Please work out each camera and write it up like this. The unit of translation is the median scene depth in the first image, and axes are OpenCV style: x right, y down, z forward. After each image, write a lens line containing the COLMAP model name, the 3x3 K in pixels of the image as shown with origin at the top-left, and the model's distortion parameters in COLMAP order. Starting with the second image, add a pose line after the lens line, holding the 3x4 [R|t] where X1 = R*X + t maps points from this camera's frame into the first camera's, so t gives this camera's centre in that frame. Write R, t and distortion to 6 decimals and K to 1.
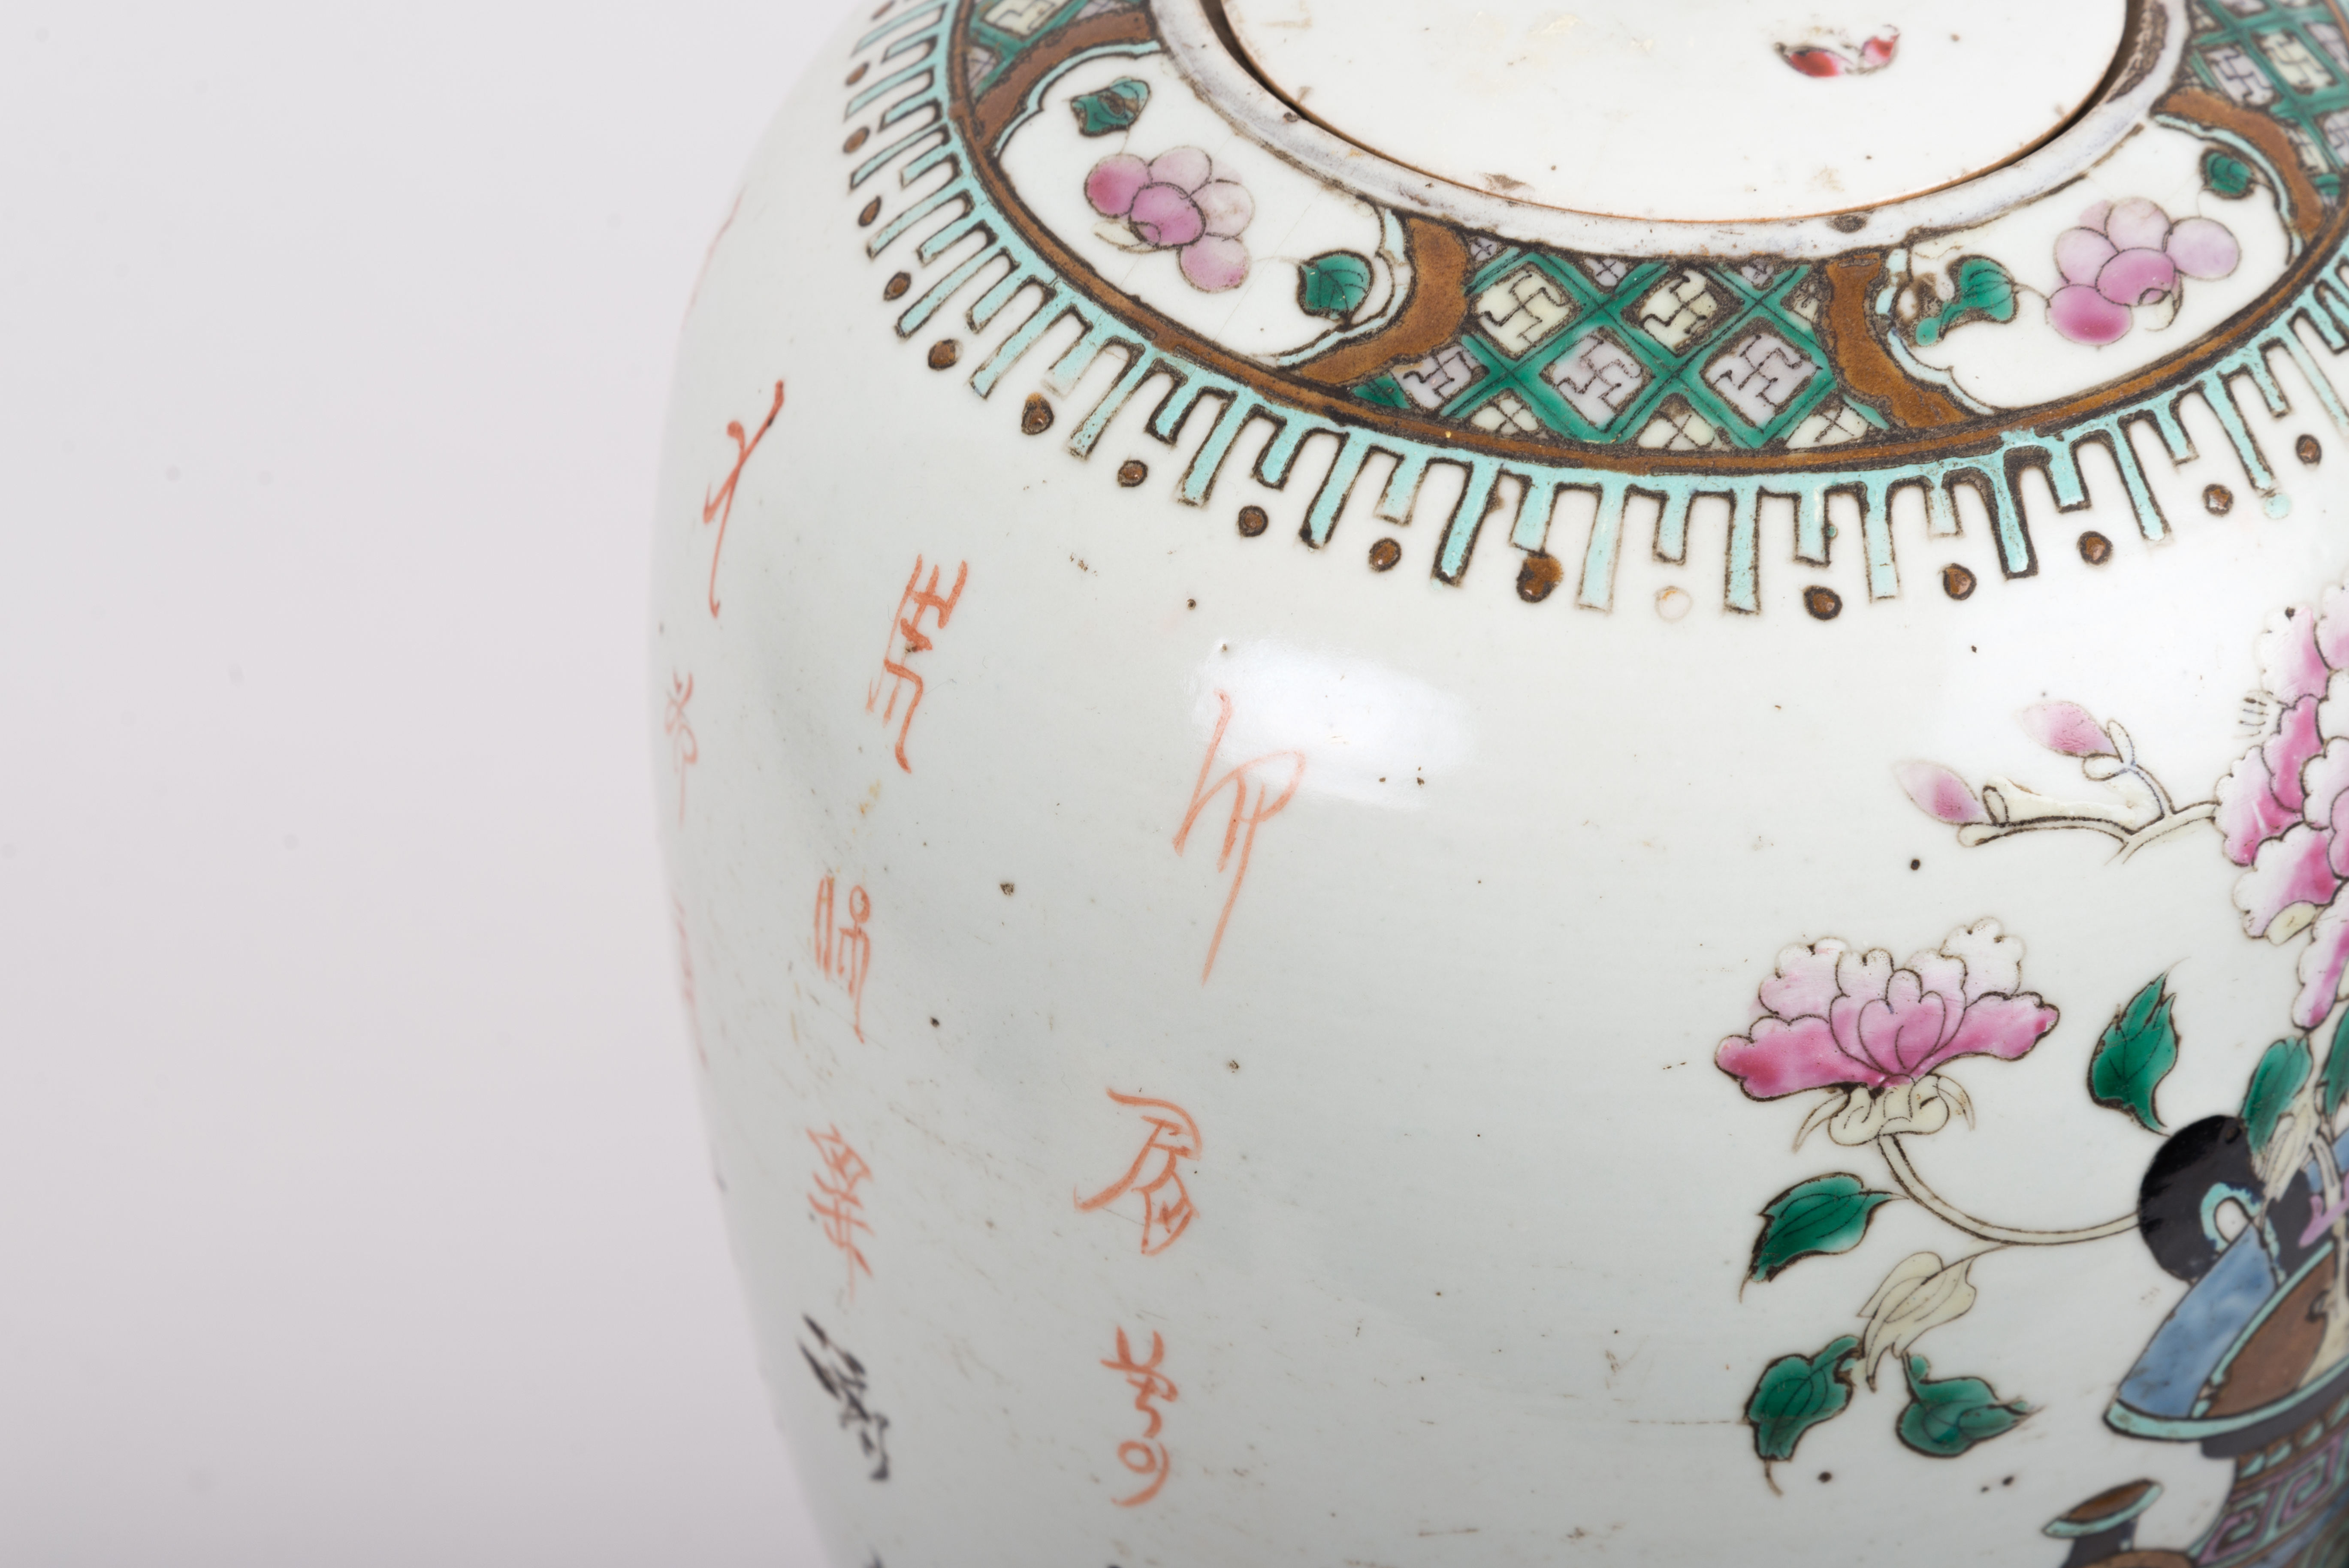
lens RADIAL K [[5420.7, 0, 1311.6], [0, 5420.7, 861.4], [0, 0, 1]] dist [-0.034579, -0.192825]
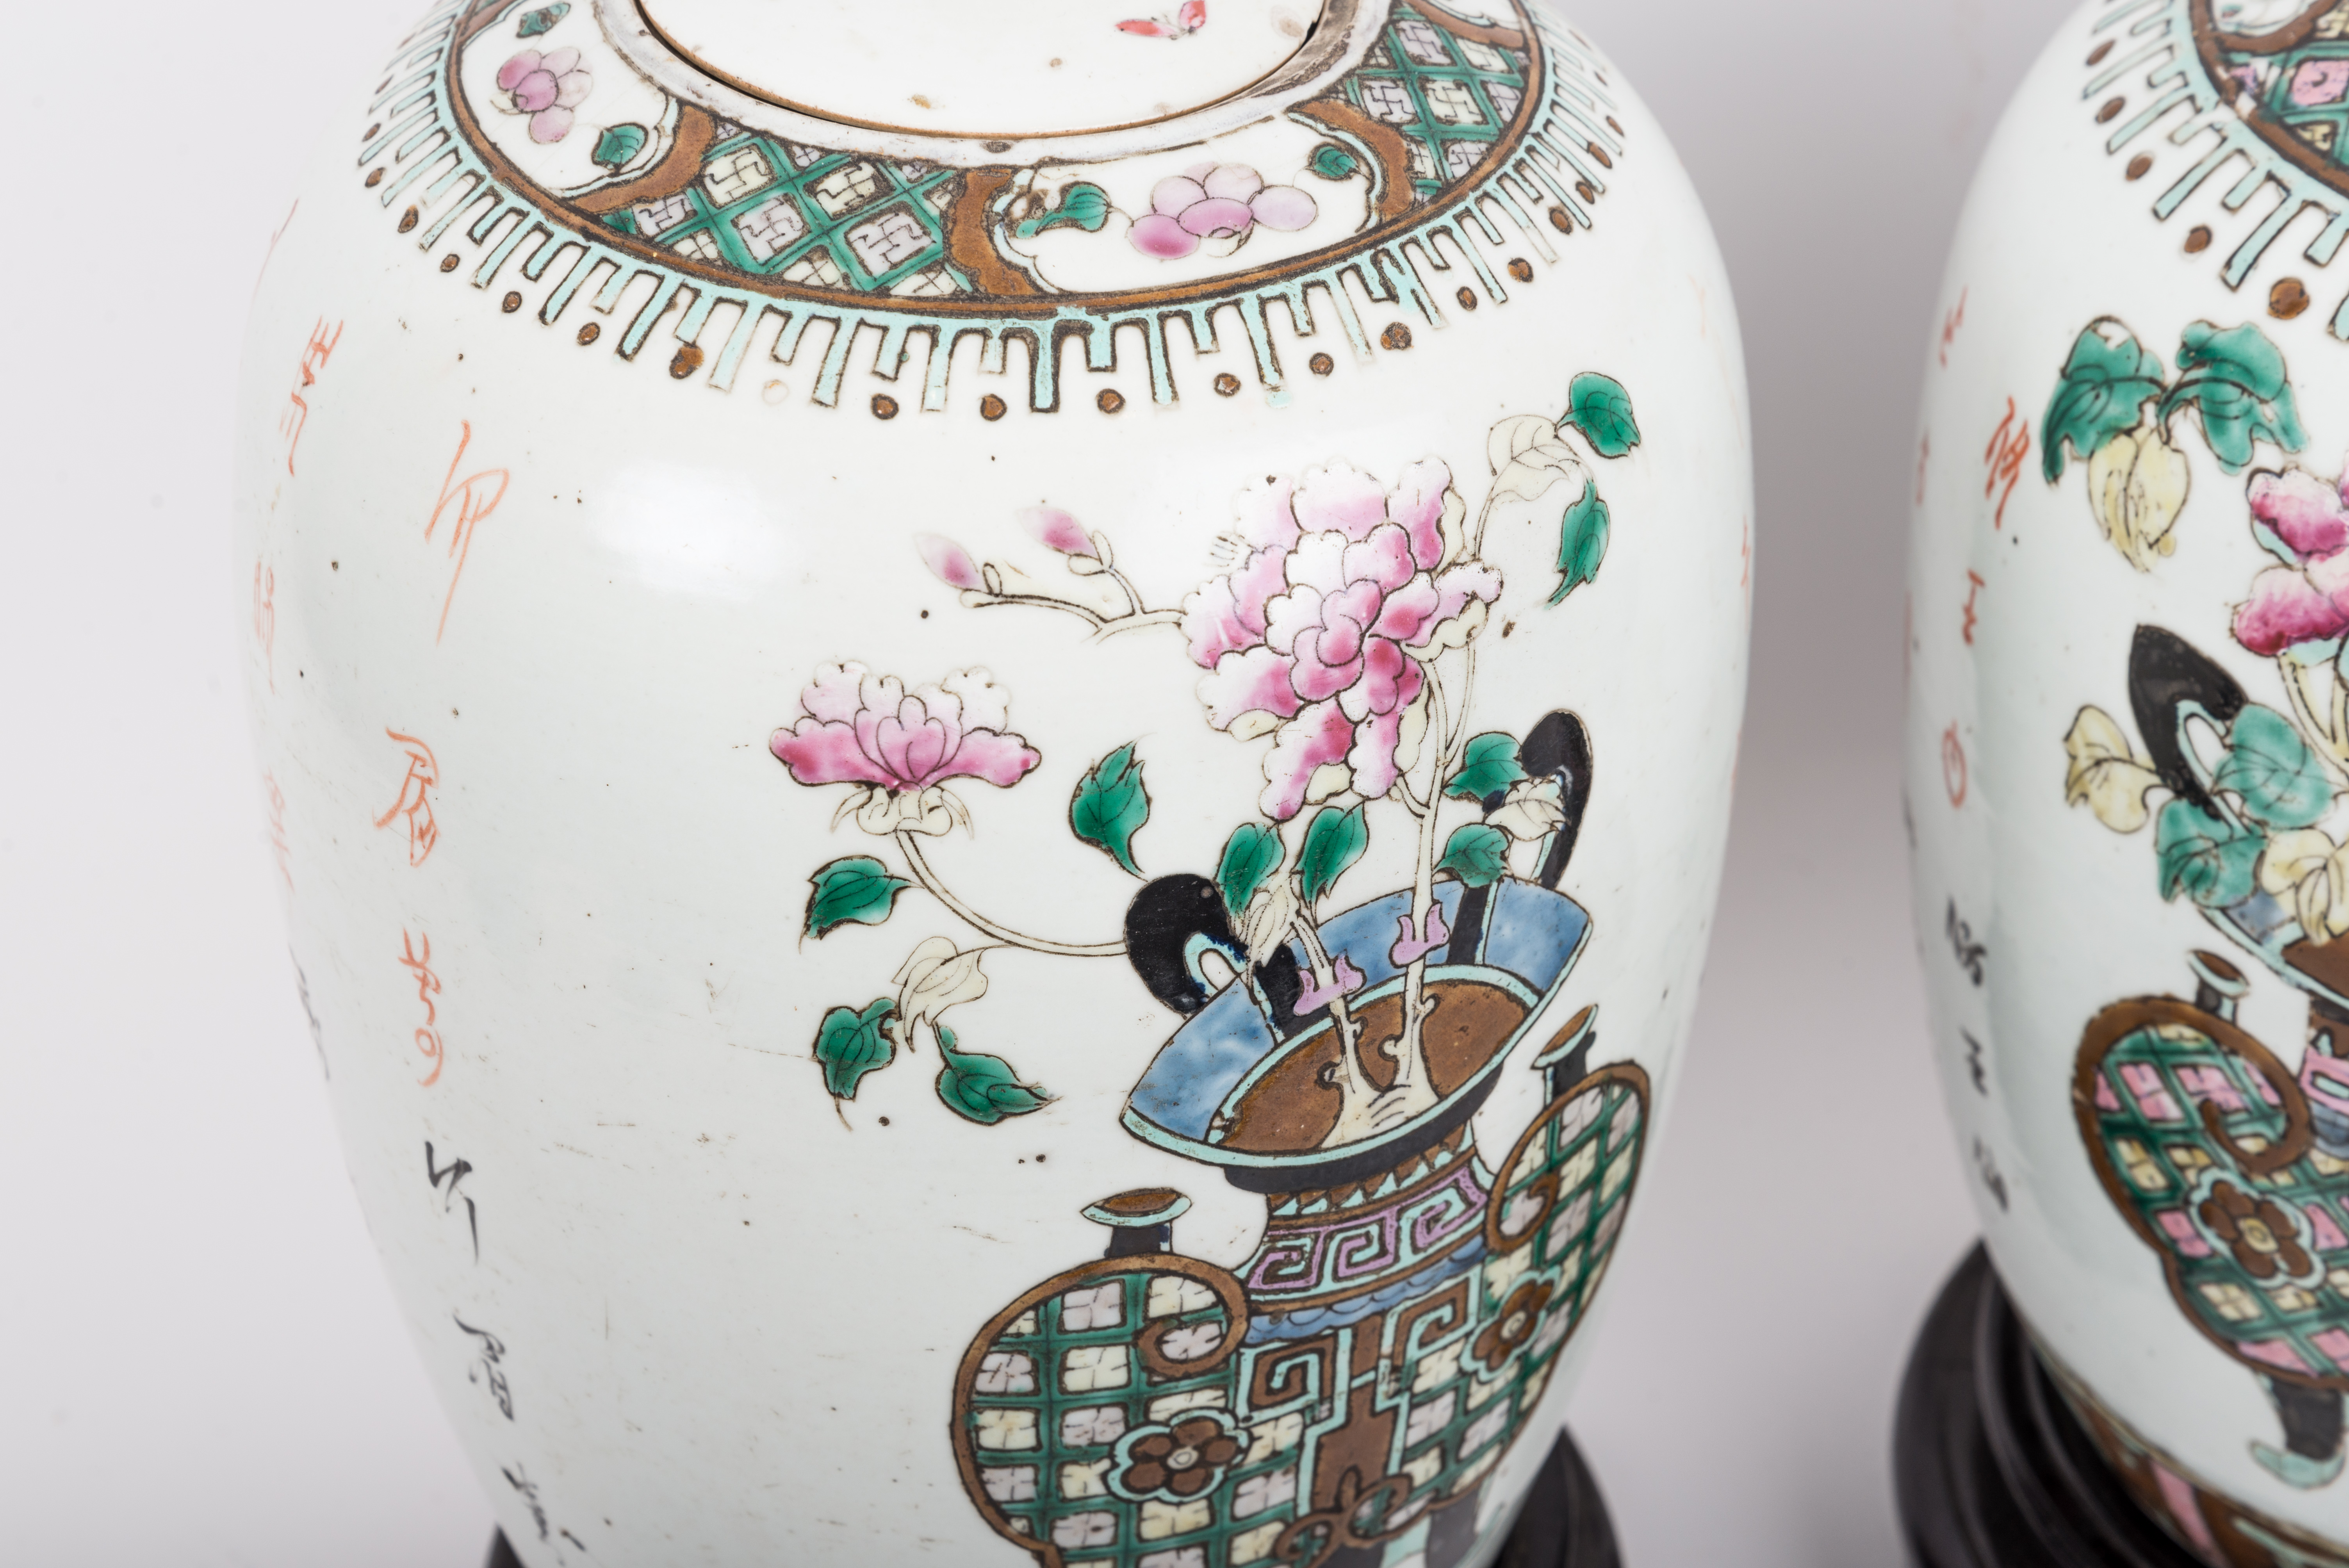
lens RADIAL K [[5003.8, 0, 1206.5], [0, 5003.8, 865.1], [0, 0, 1]] dist [-0.003399, -0.042735]
pose [[0.964440, 0.148468, -0.218663, 0.438485], [-0.167143, 0.983485, -0.069437, 0.129264], [0.204742, 0.103515, 0.973327, -0.153613]]
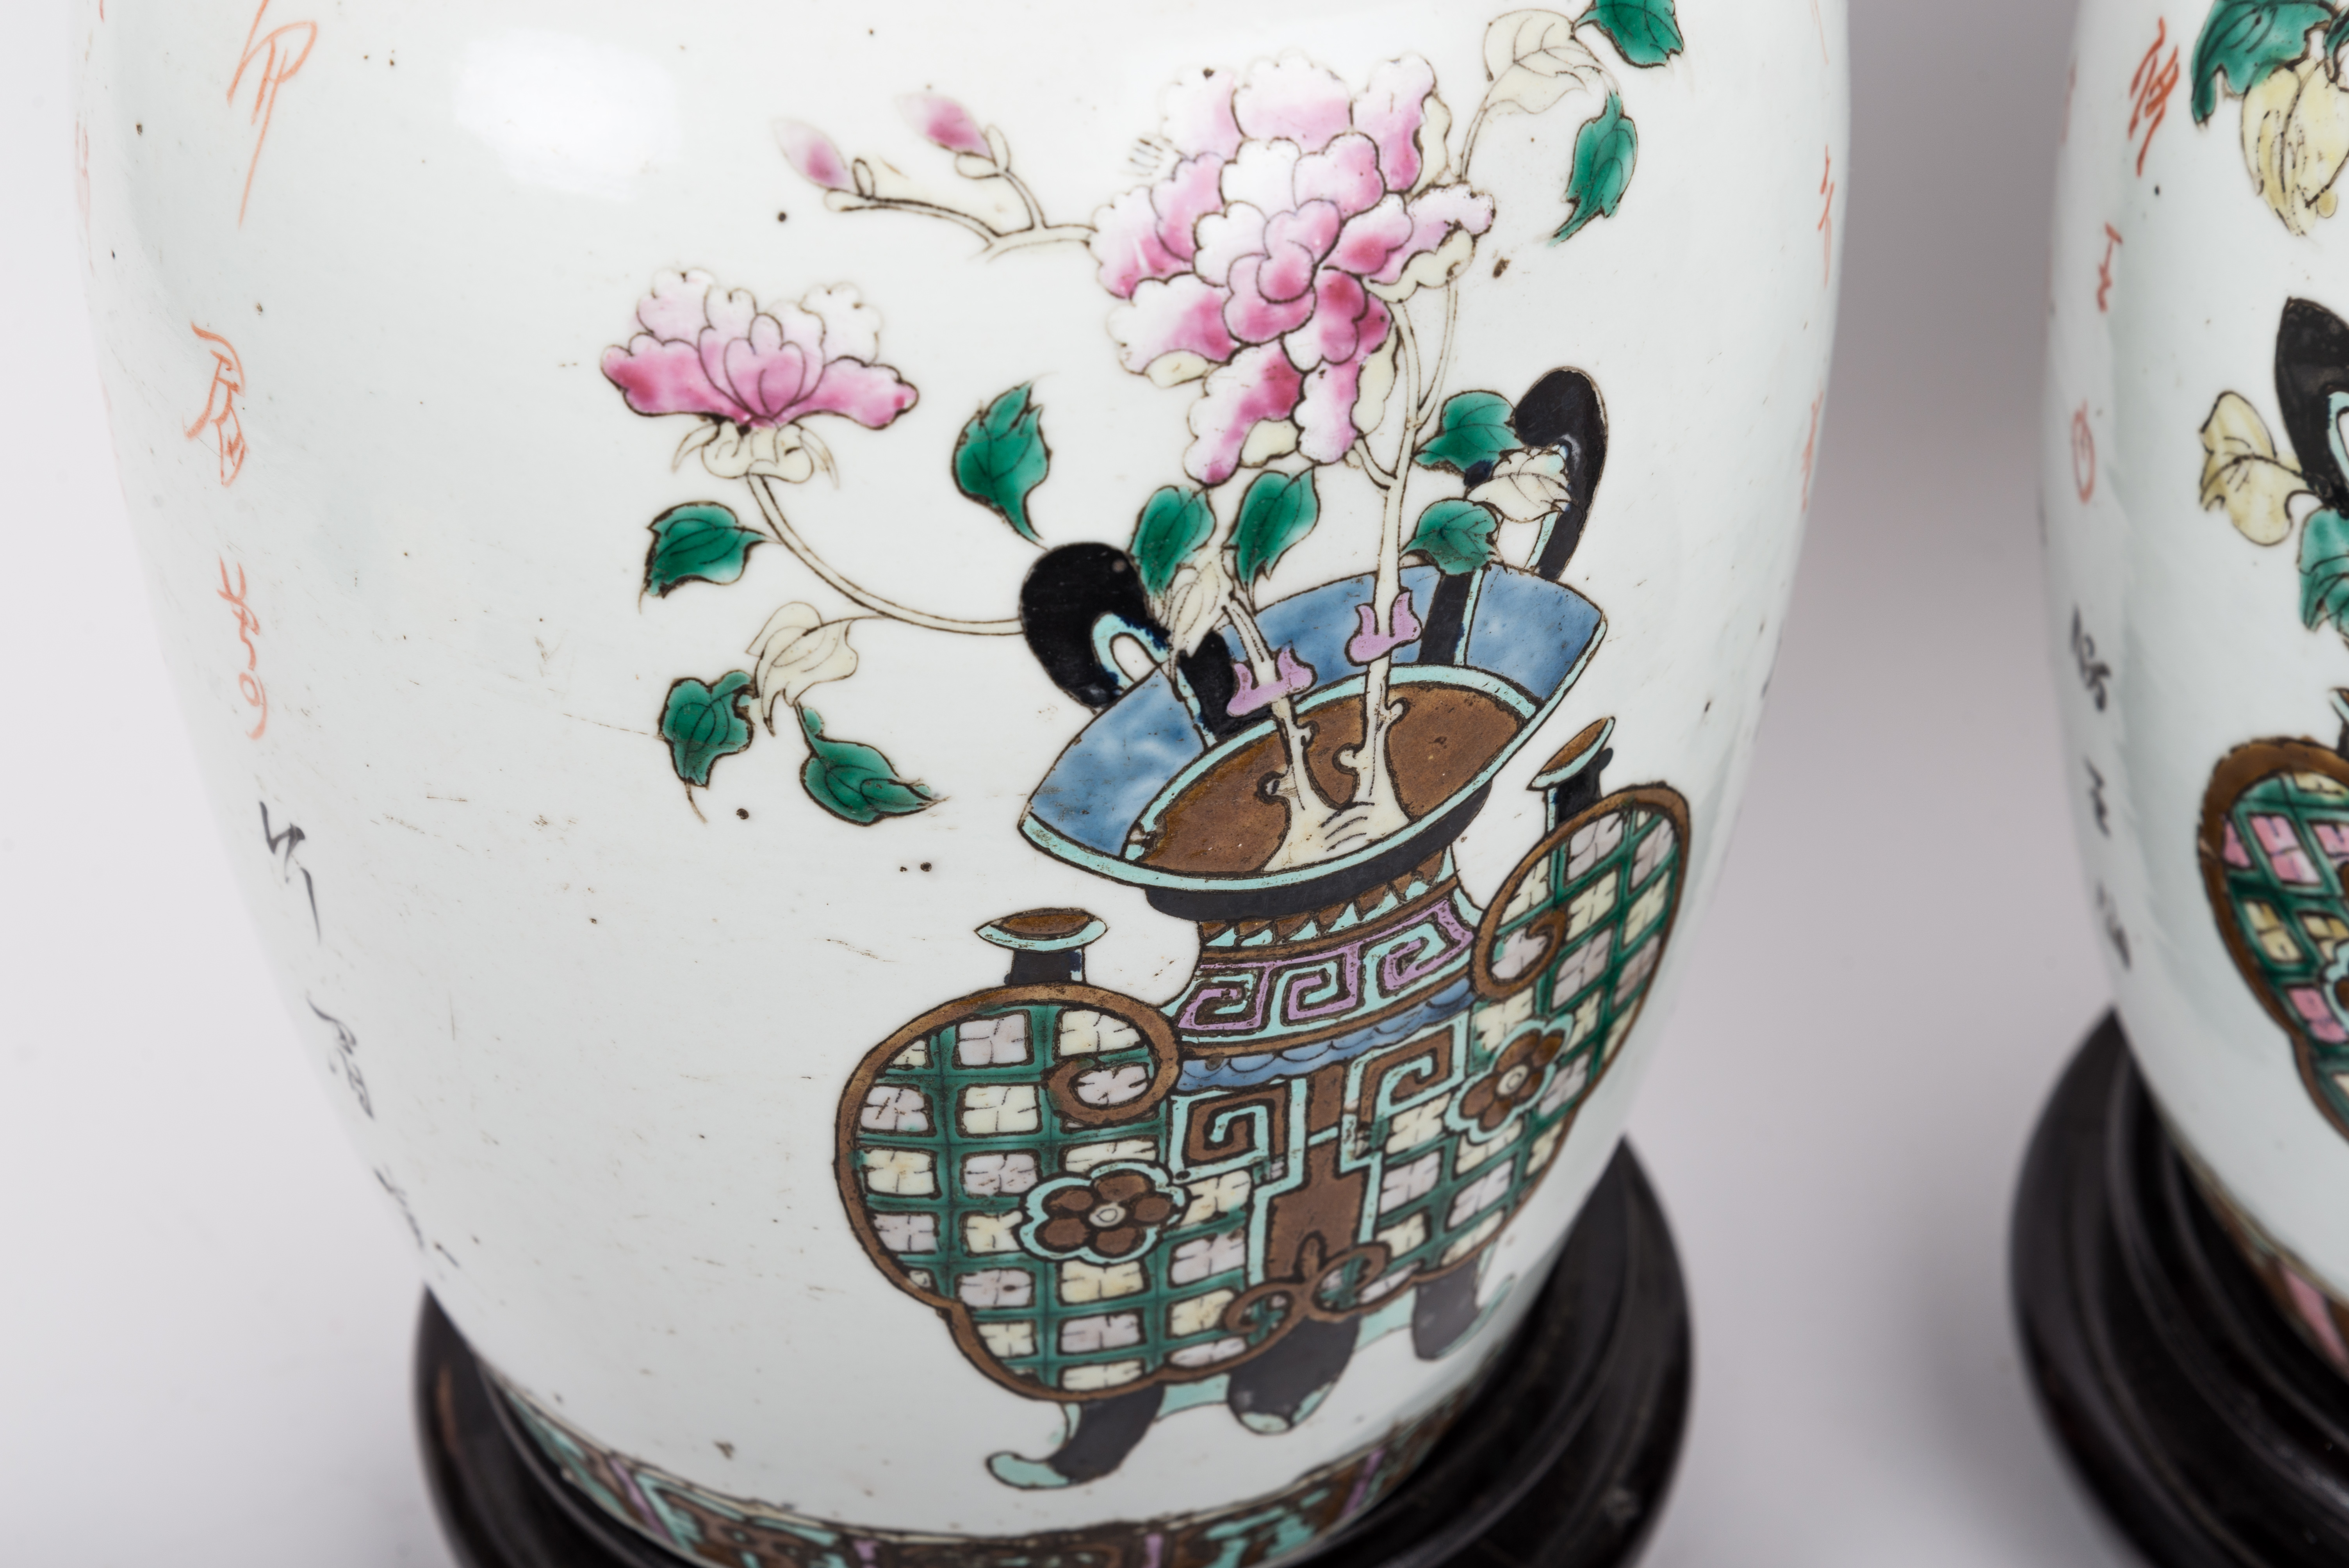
lens RADIAL K [[4923.3, 0, 1208.5], [0, 4923.3, 843.7], [0, 0, 1]] dist [-0.017813, 0.025765]
pose [[0.936241, 0.216909, -0.276410, 0.480352], [-0.220828, 0.975160, 0.017265, 0.085356], [0.273289, 0.044875, 0.960885, 0.072889]]
